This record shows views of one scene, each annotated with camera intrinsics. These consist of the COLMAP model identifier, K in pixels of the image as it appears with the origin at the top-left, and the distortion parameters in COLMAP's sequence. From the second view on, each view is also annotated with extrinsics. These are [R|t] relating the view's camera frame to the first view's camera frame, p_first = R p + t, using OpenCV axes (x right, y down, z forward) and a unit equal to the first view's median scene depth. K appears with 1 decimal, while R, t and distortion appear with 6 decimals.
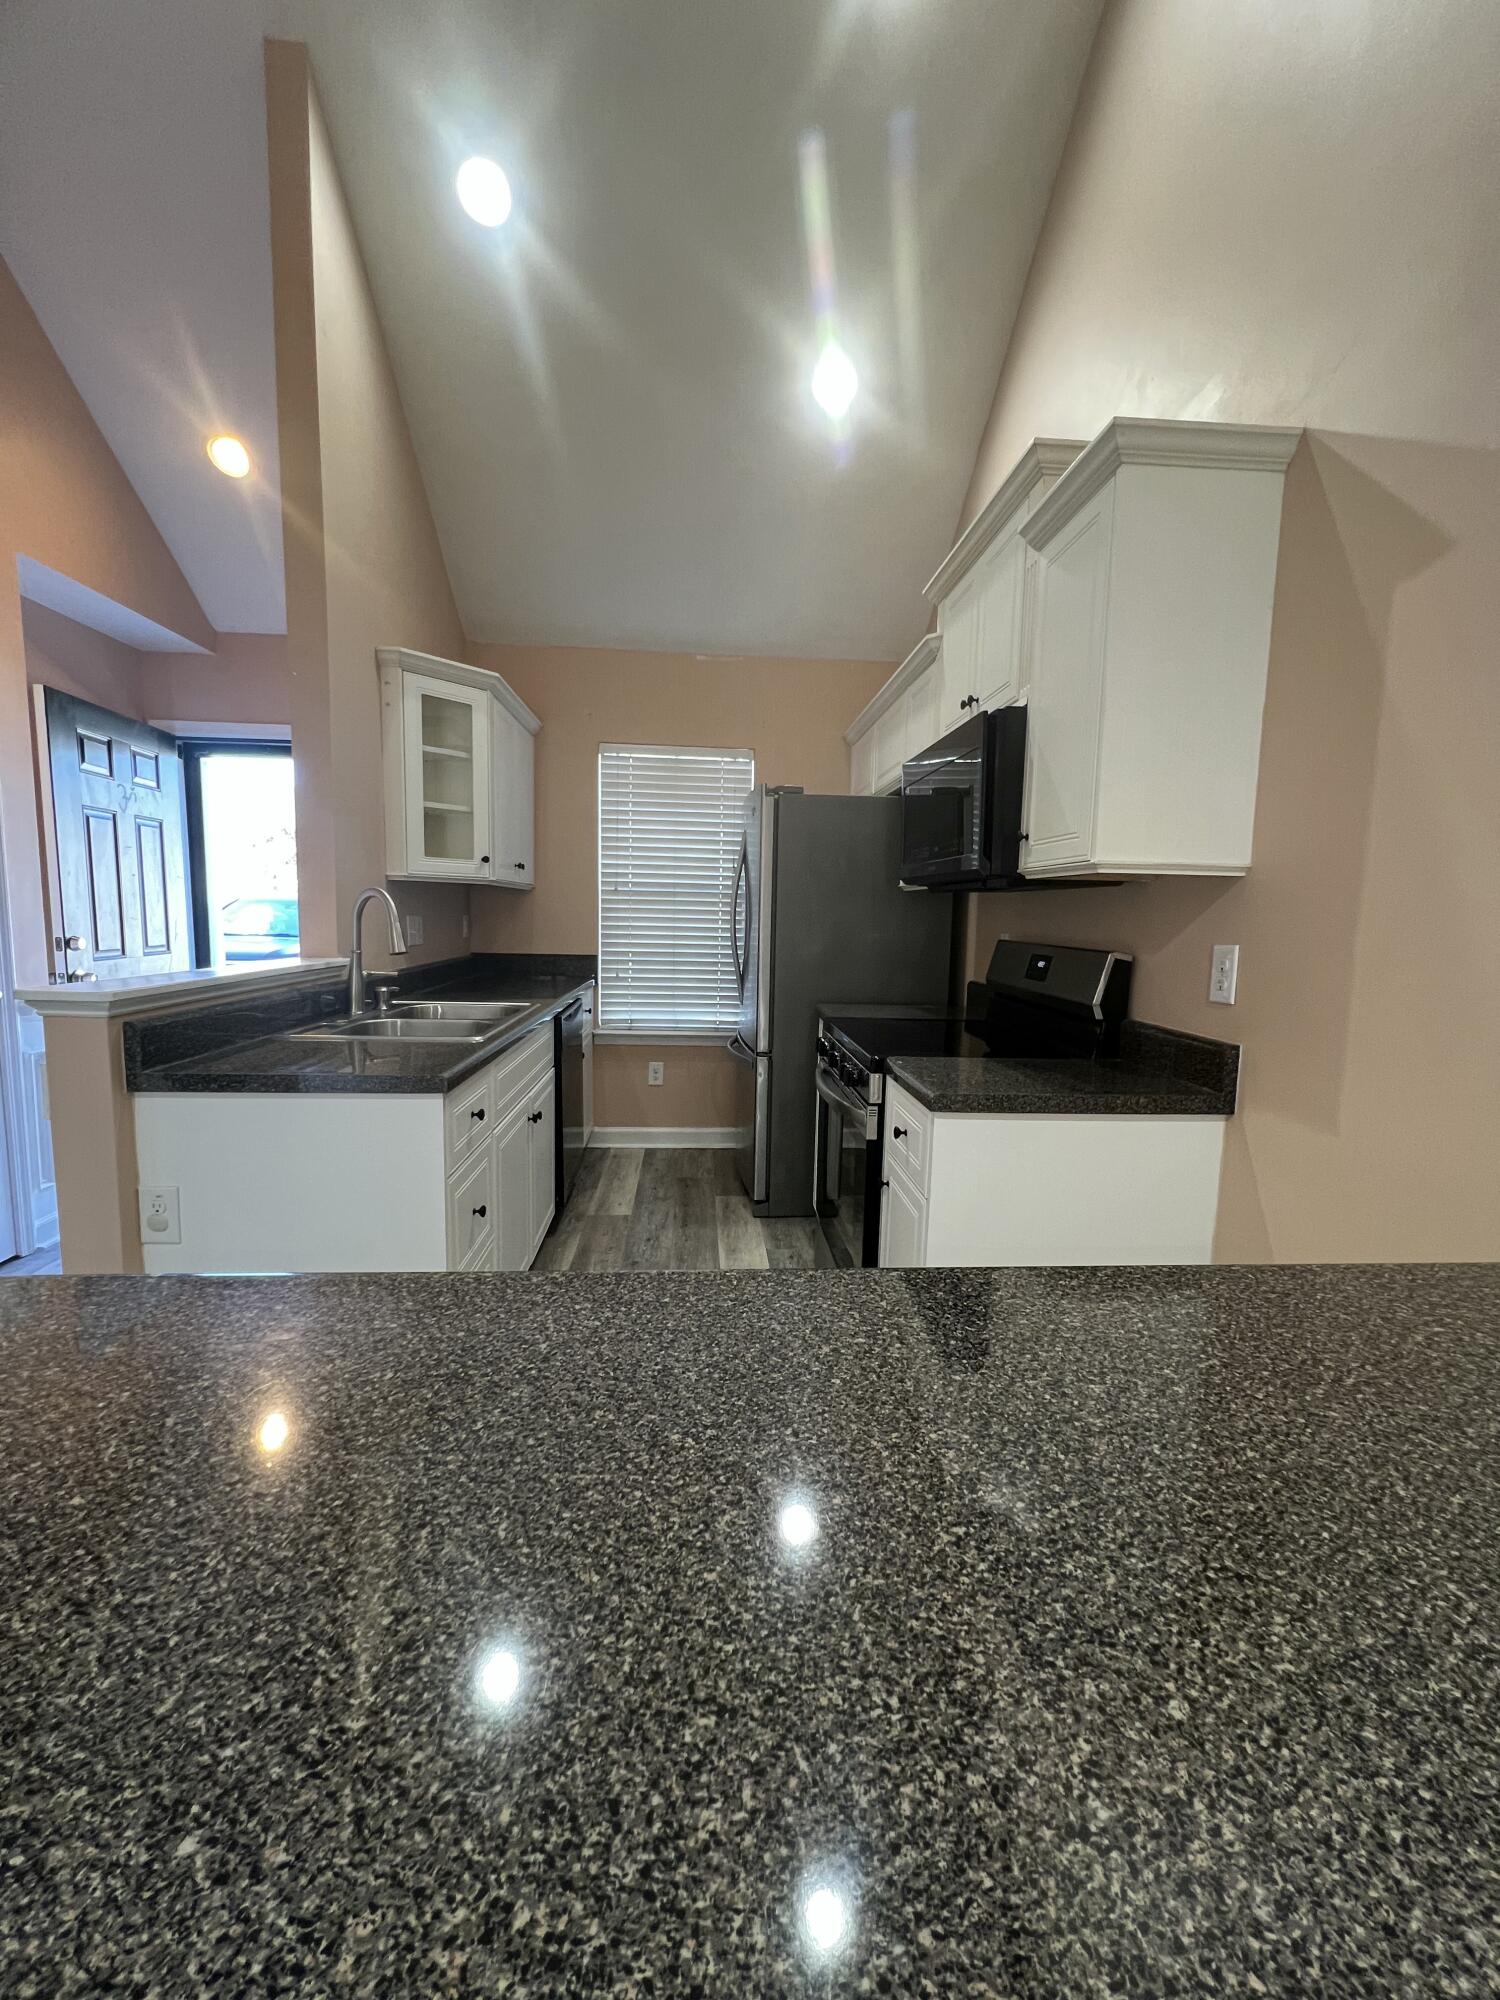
lens RADIAL K [[797.5, 0, 746.9], [0, 797.5, 993.4], [0, 0, 1]] dist [0.001544, -0.000234]
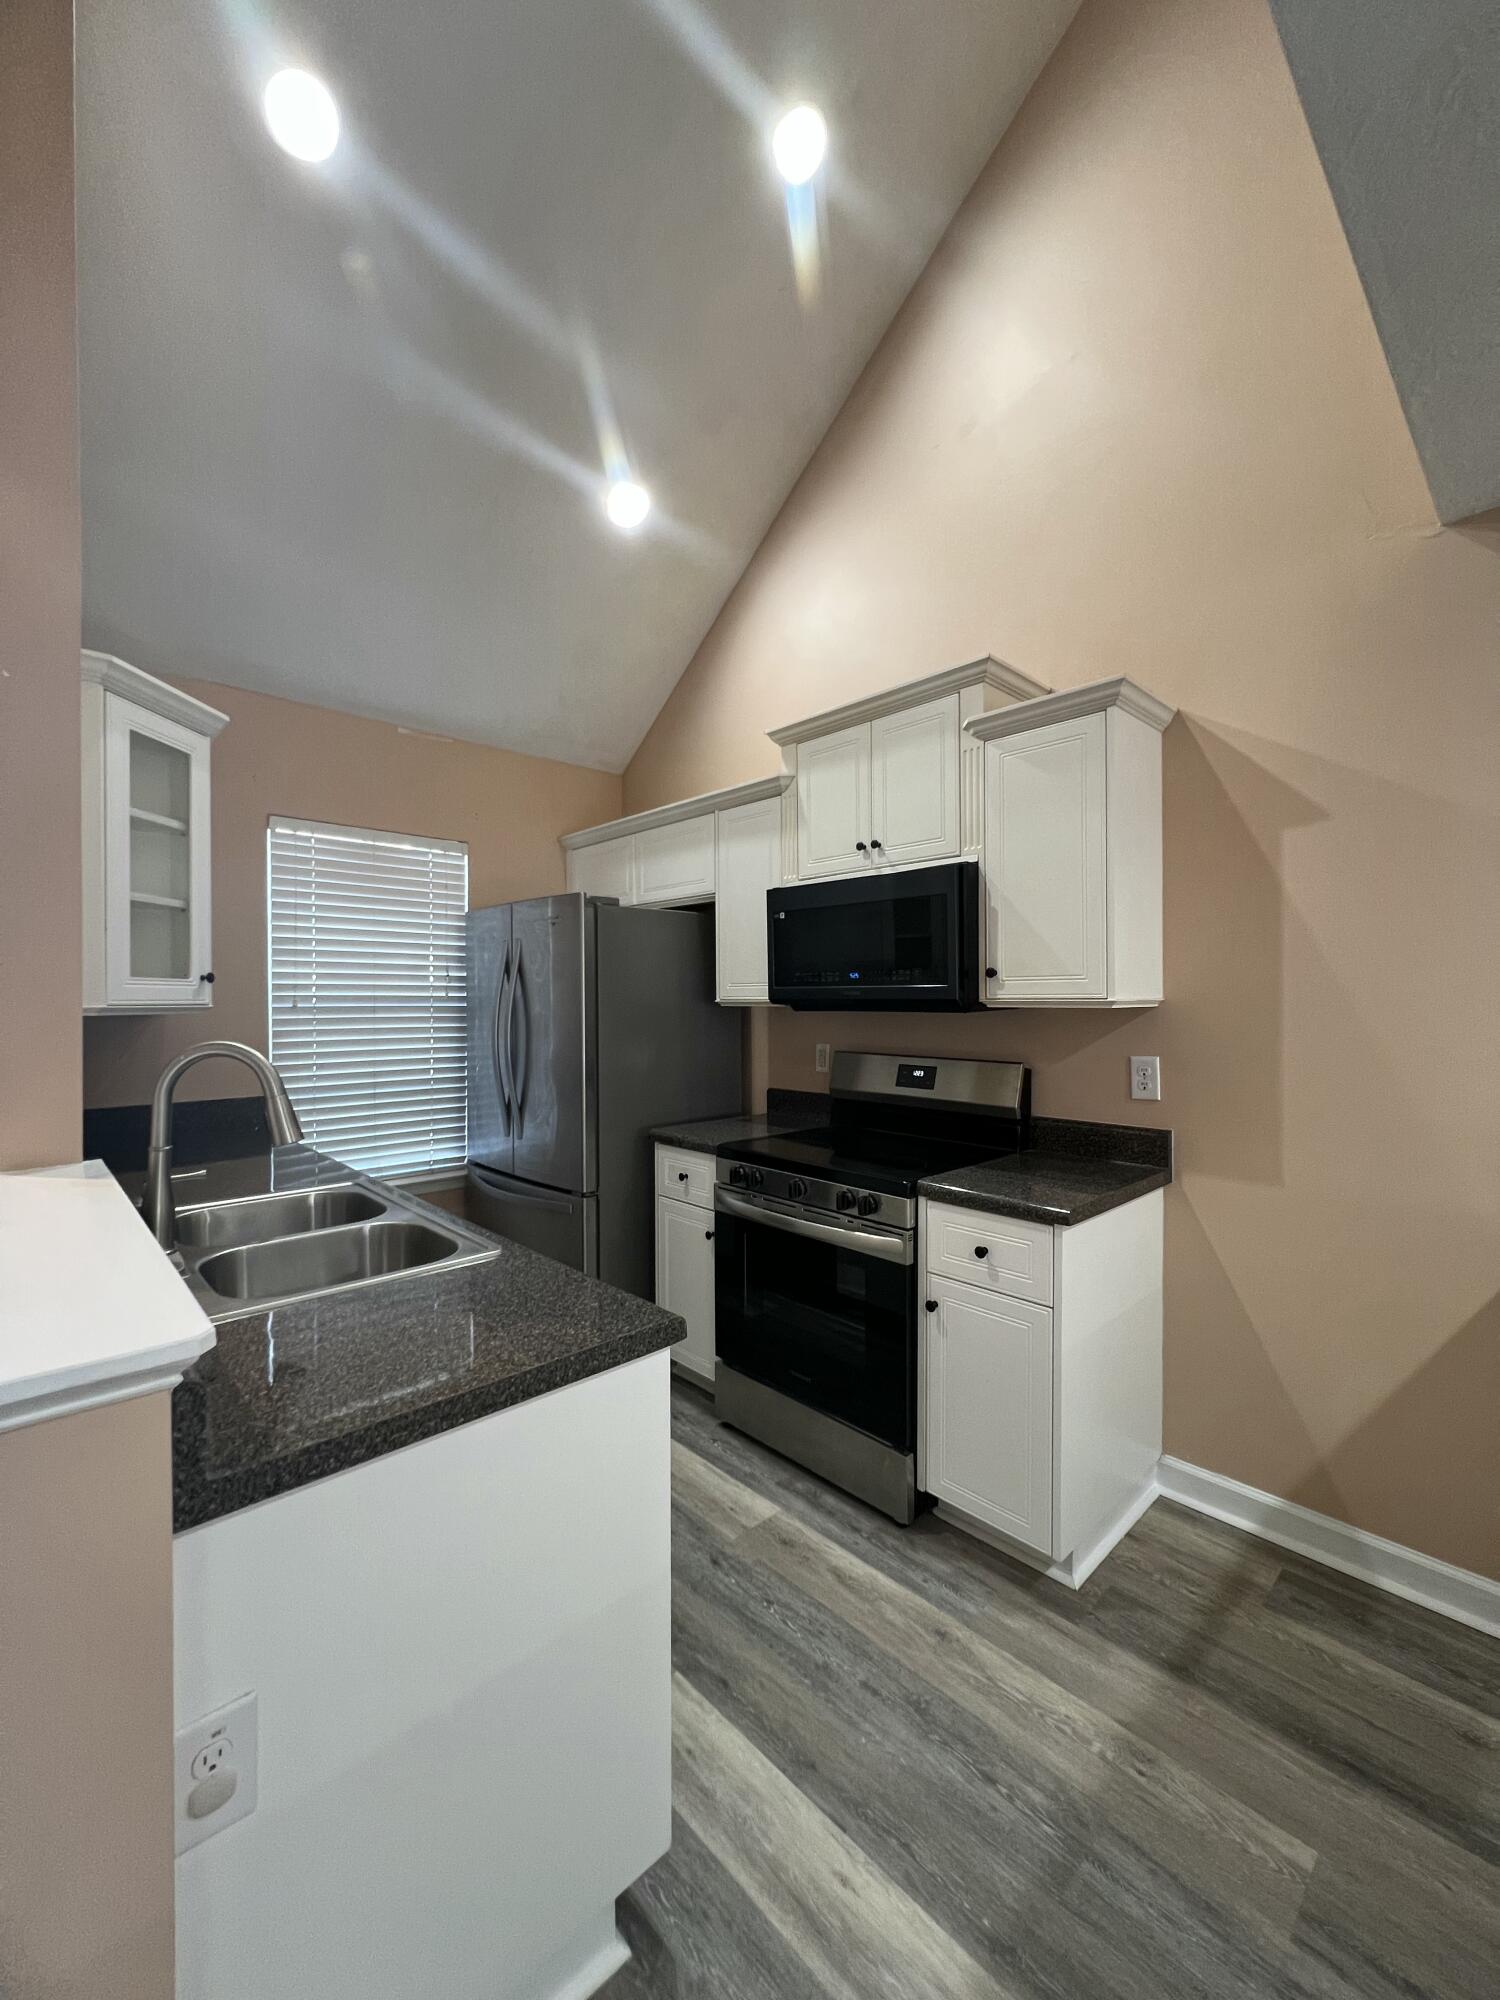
lens RADIAL K [[795.4, 0, 750.4], [0, 795.4, 996.8], [0, 0, 1]] dist [-0.006987, 0.001609]
pose [[0.772388, -0.022436, 0.634754, -0.485766], [0.086091, 0.993851, -0.069629, -0.079204], [-0.629289, 0.108427, 0.769571, 0.236565]]
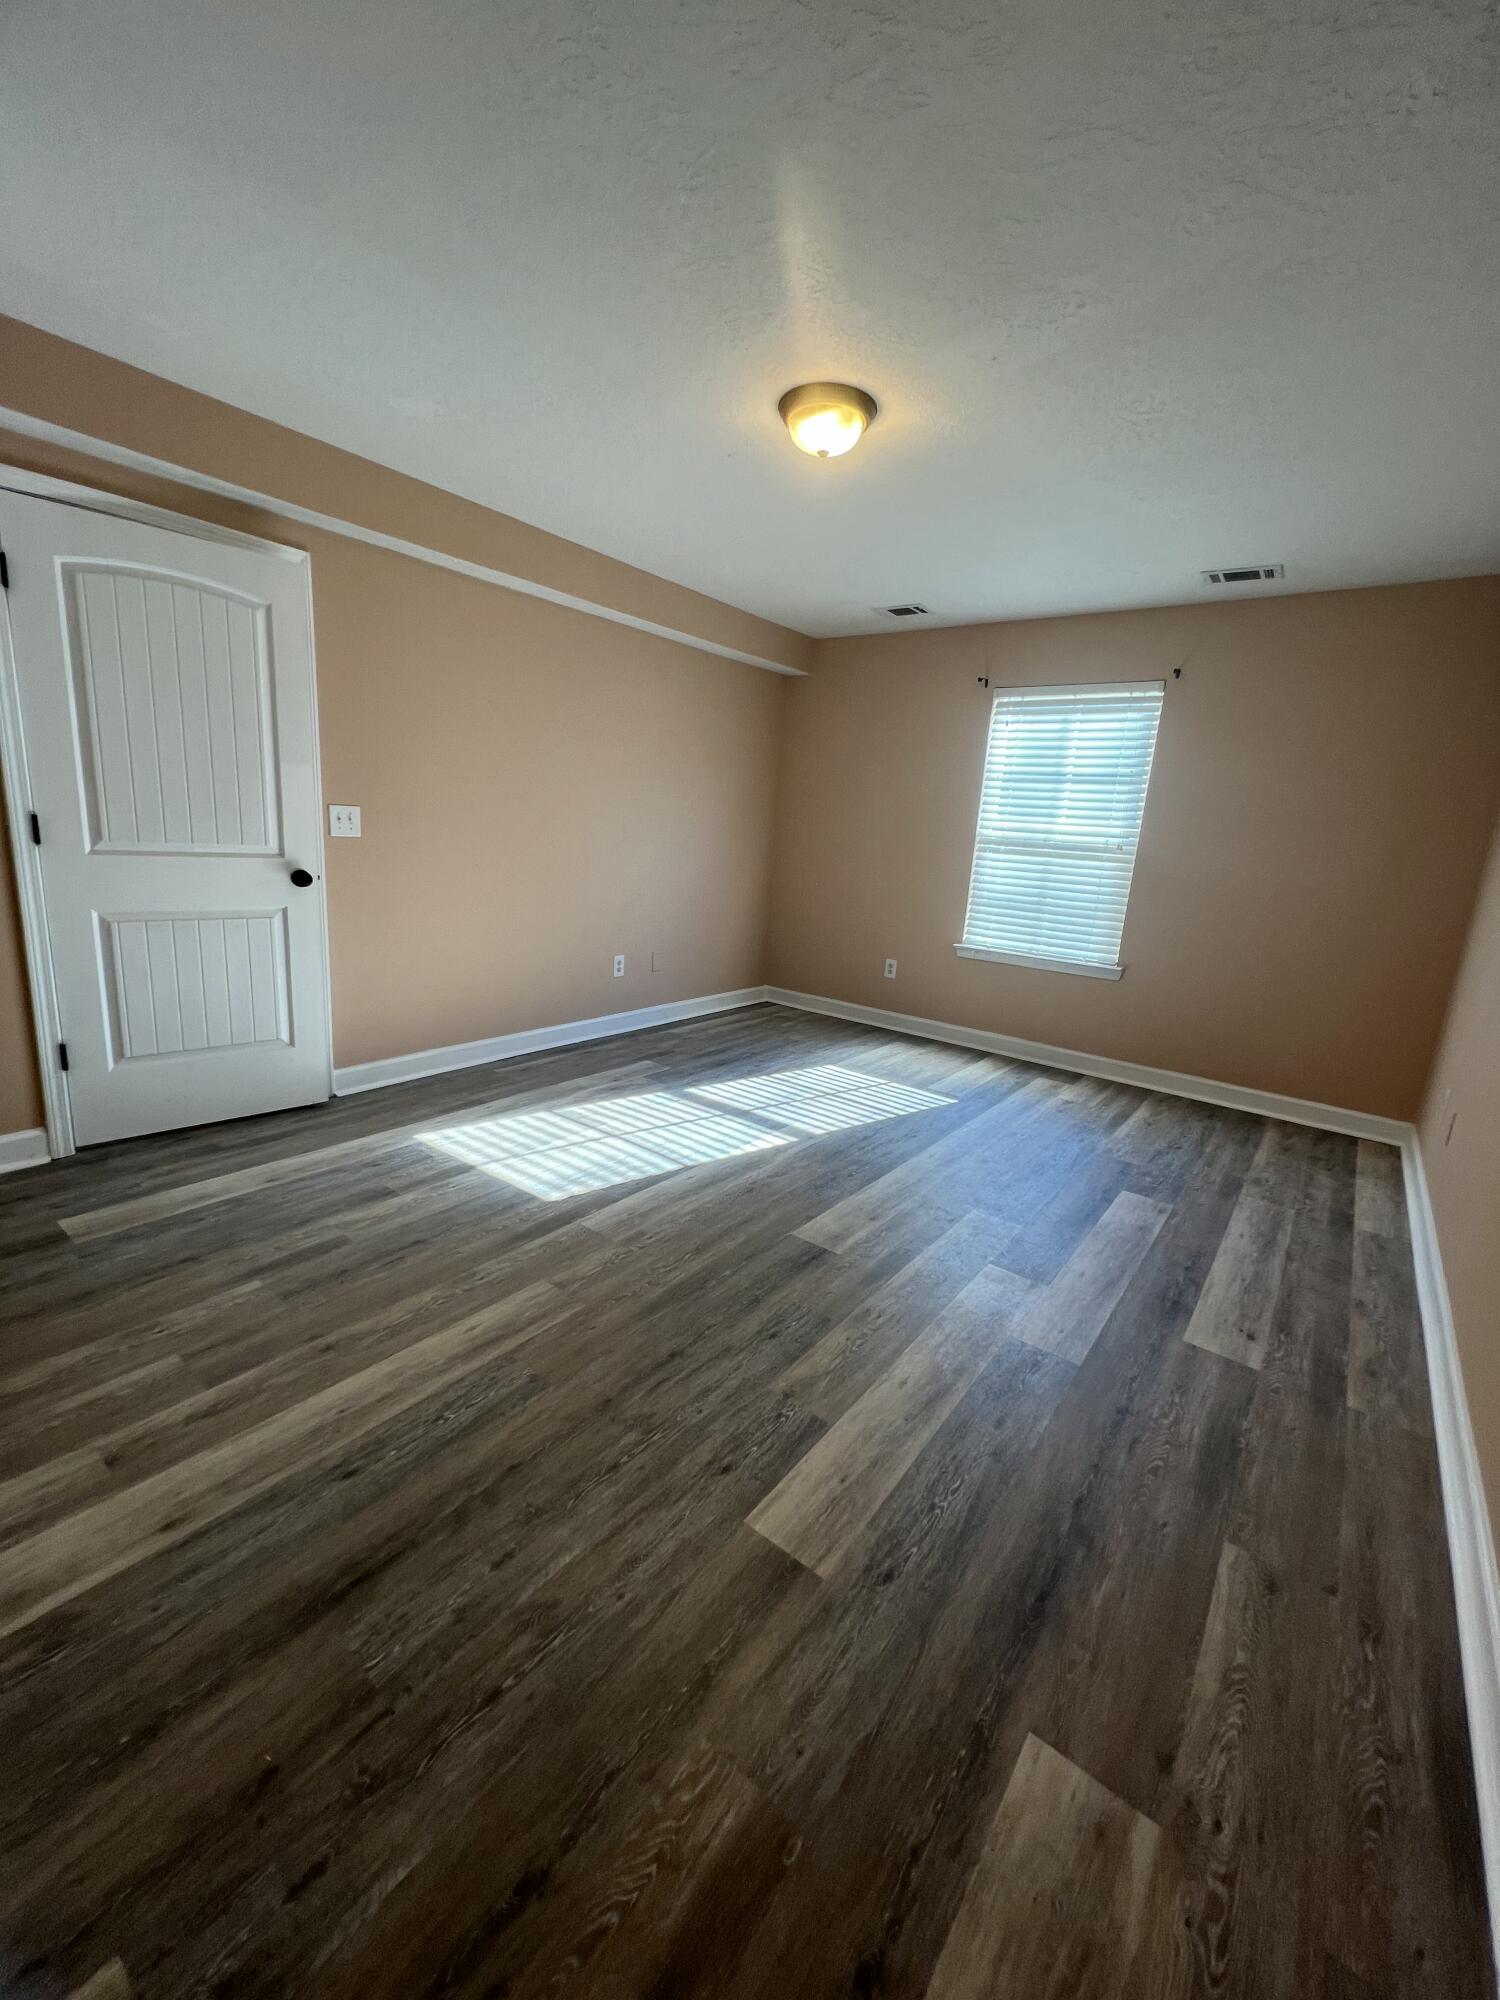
lens RADIAL K [[795.4, 0, 748.2], [0, 795.4, 999.3], [0, 0, 1]] dist [-0.006987, 0.001609]
pose [[-0.748521, -0.213034, 0.627960, -0.230927], [-0.016334, 0.952625, 0.303707, -0.122272], [-0.662910, 0.217074, -0.716539, 1.224564]]
